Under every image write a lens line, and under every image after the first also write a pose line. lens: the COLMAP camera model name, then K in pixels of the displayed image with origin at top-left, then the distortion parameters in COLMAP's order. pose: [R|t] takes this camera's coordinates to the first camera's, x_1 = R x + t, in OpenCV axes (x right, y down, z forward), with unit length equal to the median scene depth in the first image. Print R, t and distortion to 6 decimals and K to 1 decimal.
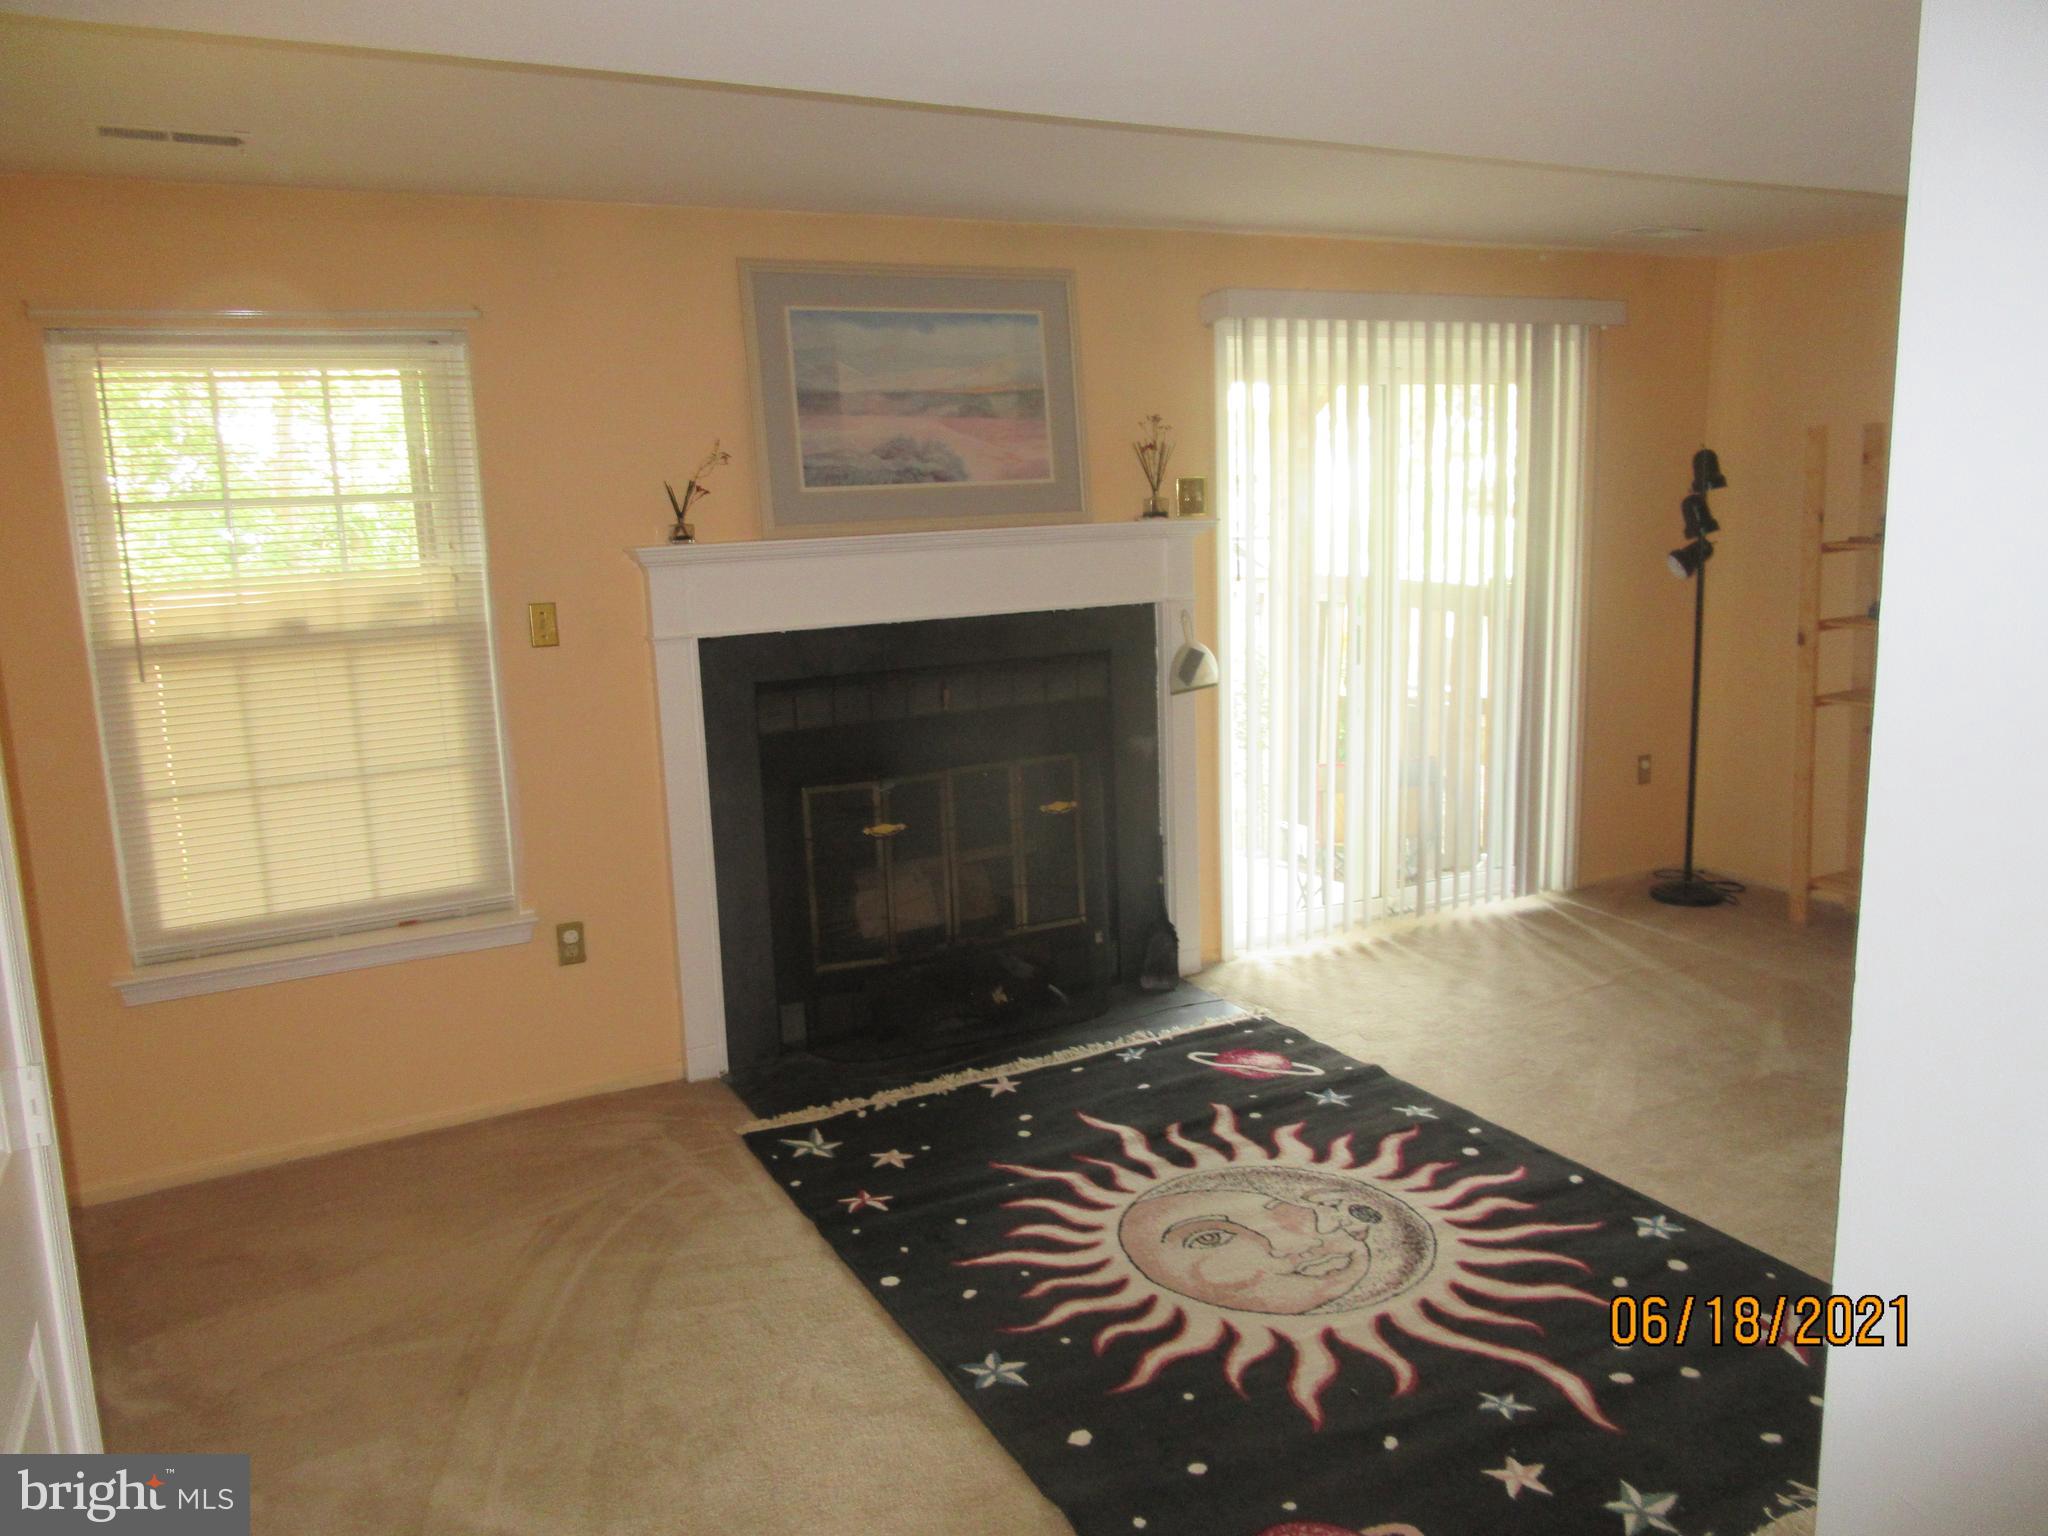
lens RADIAL K [[1491.5, 0, 1024.6], [0, 1491.5, 766.3], [0, 0, 1]] dist [0.001189, 0.000177]
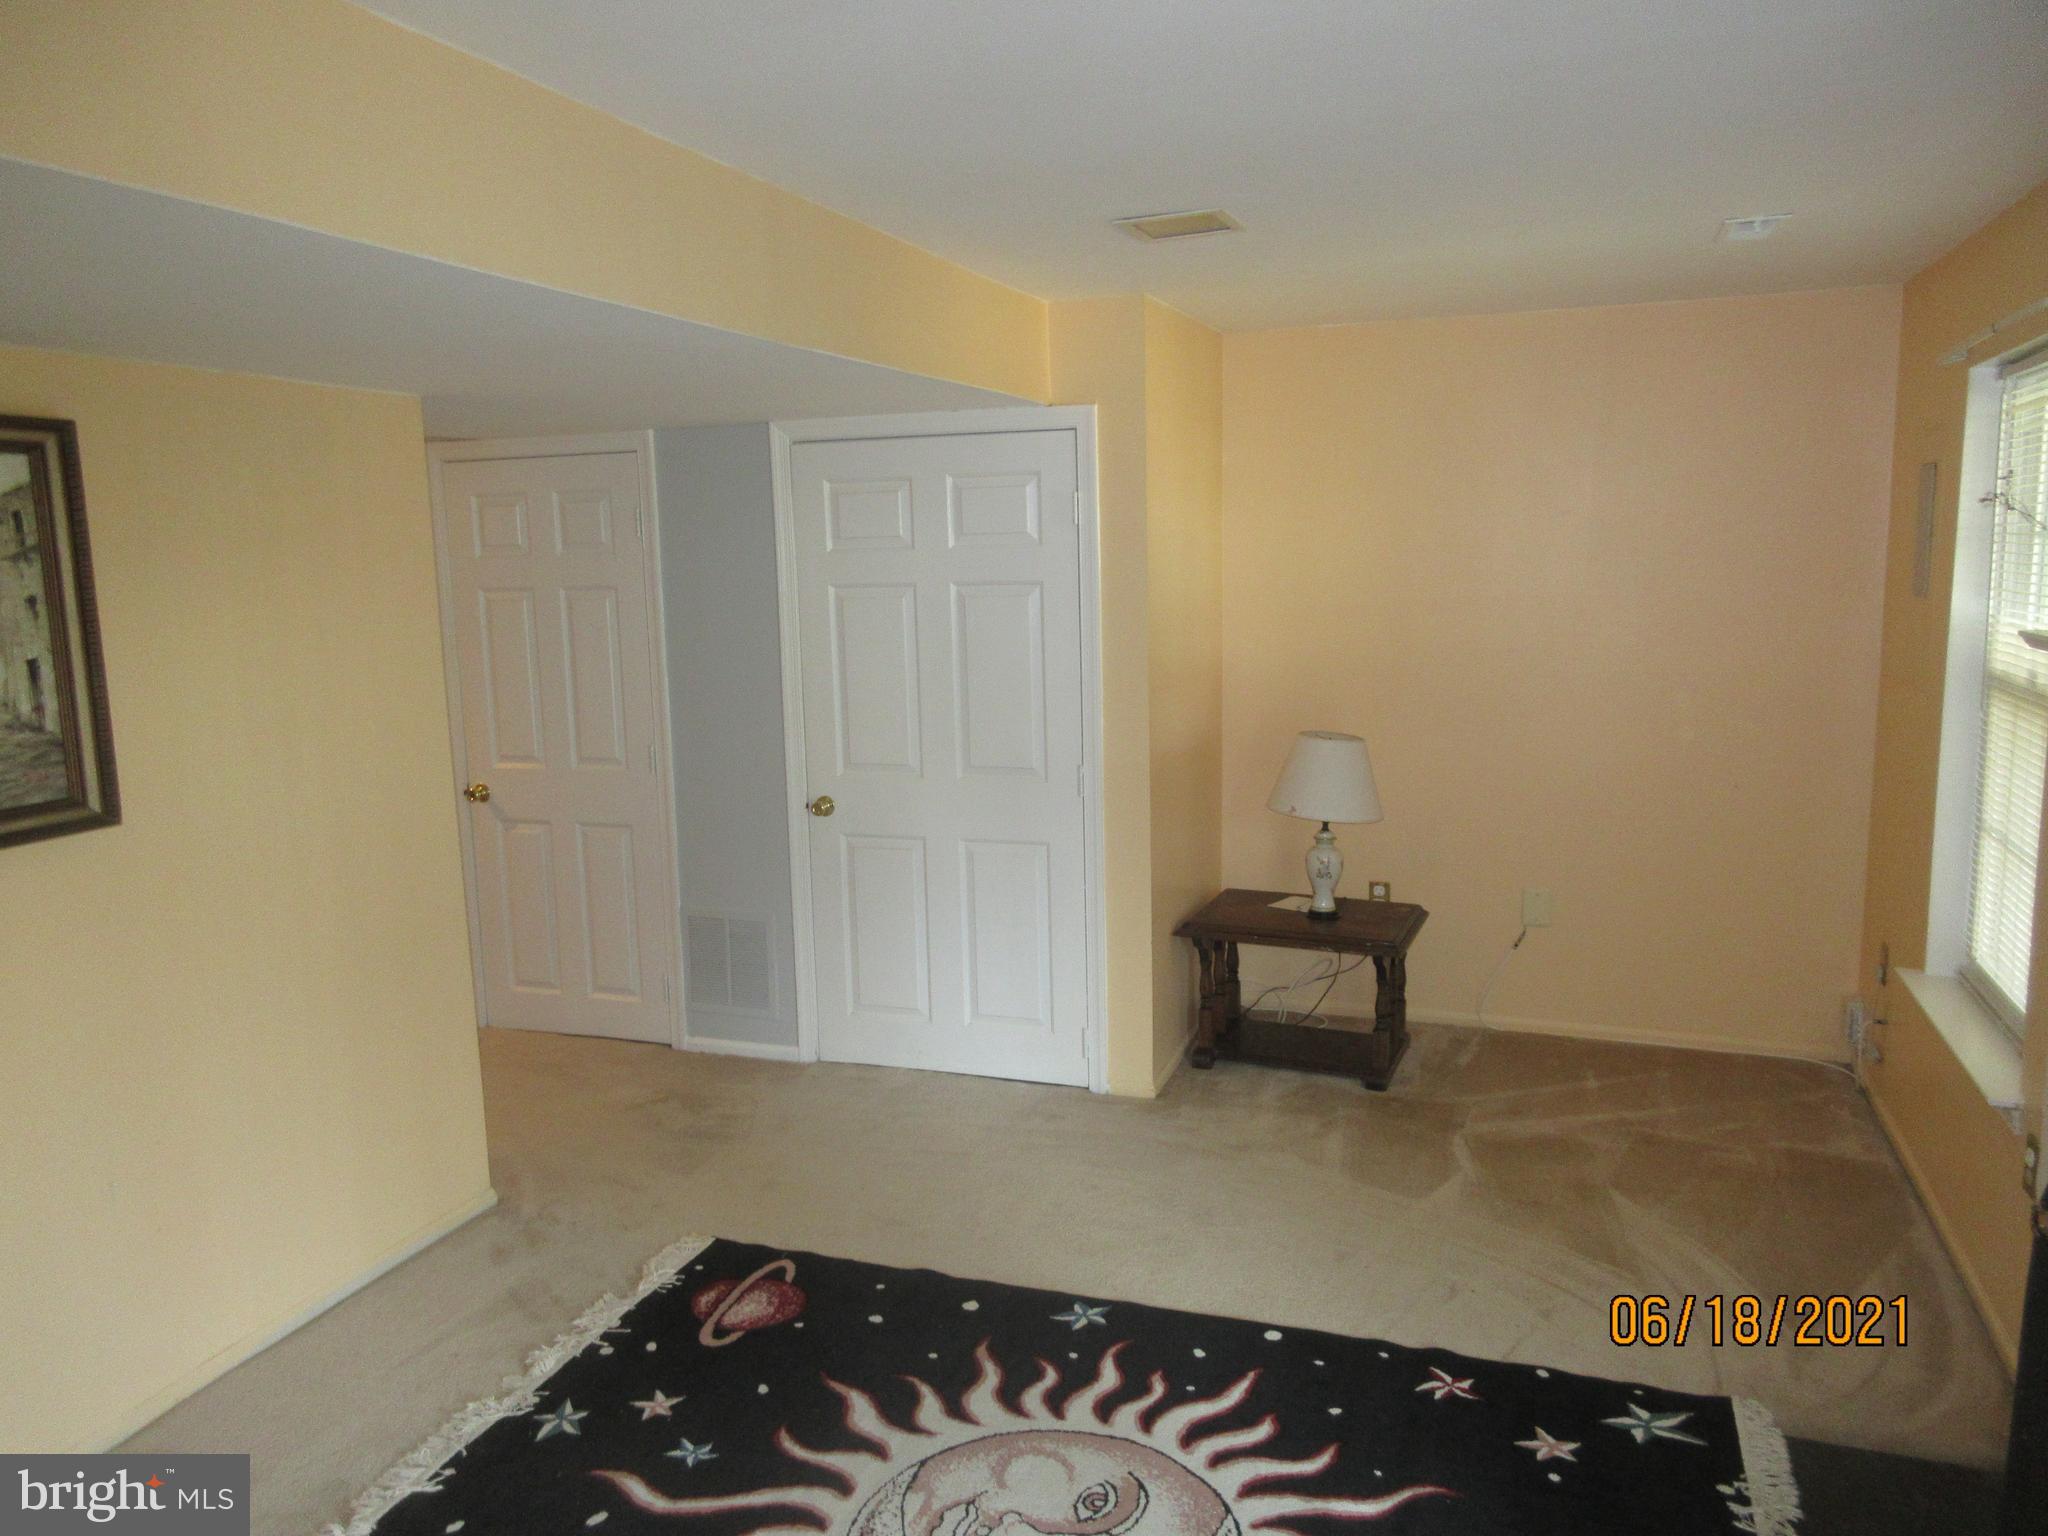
lens RADIAL K [[1491.5, 0, 1024.4], [0, 1491.5, 770.4], [0, 0, 1]] dist [0.001189, 0.000177]
pose [[-0.725089, 0.146810, -0.672824, 0.727108], [-0.076776, 0.953688, 0.290835, -0.341074], [0.684362, 0.262538, -0.680237, 1.605723]]
